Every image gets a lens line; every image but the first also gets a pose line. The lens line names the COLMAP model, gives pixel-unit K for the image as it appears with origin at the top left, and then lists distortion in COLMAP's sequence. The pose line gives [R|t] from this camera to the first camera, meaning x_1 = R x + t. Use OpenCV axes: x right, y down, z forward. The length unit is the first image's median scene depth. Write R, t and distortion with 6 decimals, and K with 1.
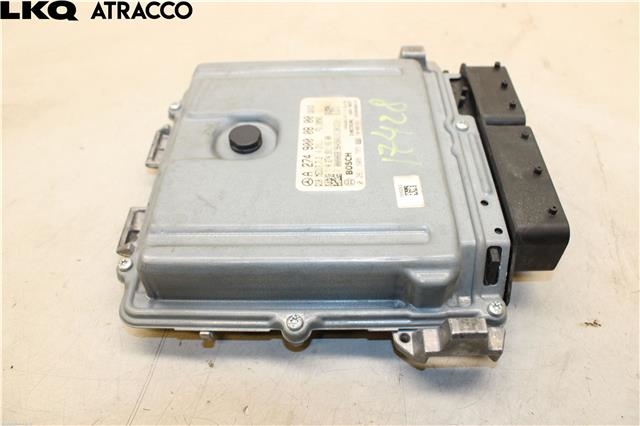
lens RADIAL K [[527.8, 0, 320.0], [0, 527.8, 213.0], [0, 0, 1]] dist [-0.143494, 0.002224]
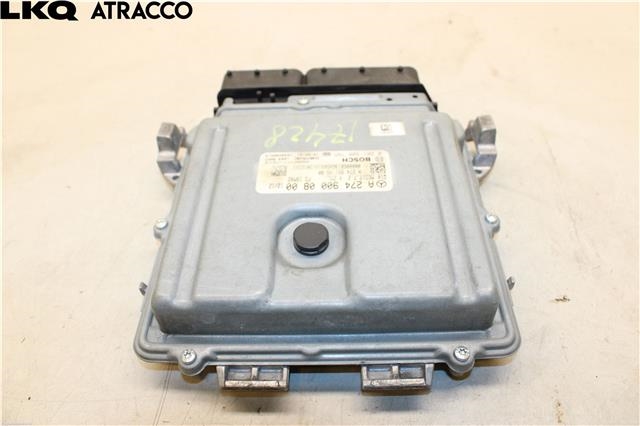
lens RADIAL K [[527.8, 0, 320.0], [0, 527.8, 213.0], [0, 0, 1]] dist [-0.143494, 0.002224]
pose [[0.001593, -0.705122, 0.709084, -0.796093], [0.773403, 0.450367, 0.446113, -0.583708], [-0.633912, 0.547698, 0.546061, 0.474439]]
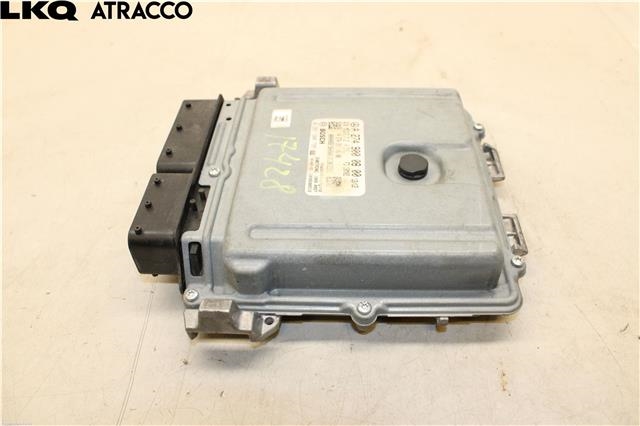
lens RADIAL K [[527.8, 0, 320.0], [0, 527.8, 213.0], [0, 0, 1]] dist [-0.143494, 0.002224]
pose [[-0.998214, 0.014562, 0.057937, -0.009328], [0.057099, -0.052548, 0.996985, -1.302458], [0.017563, 0.998512, 0.051623, 1.073582]]
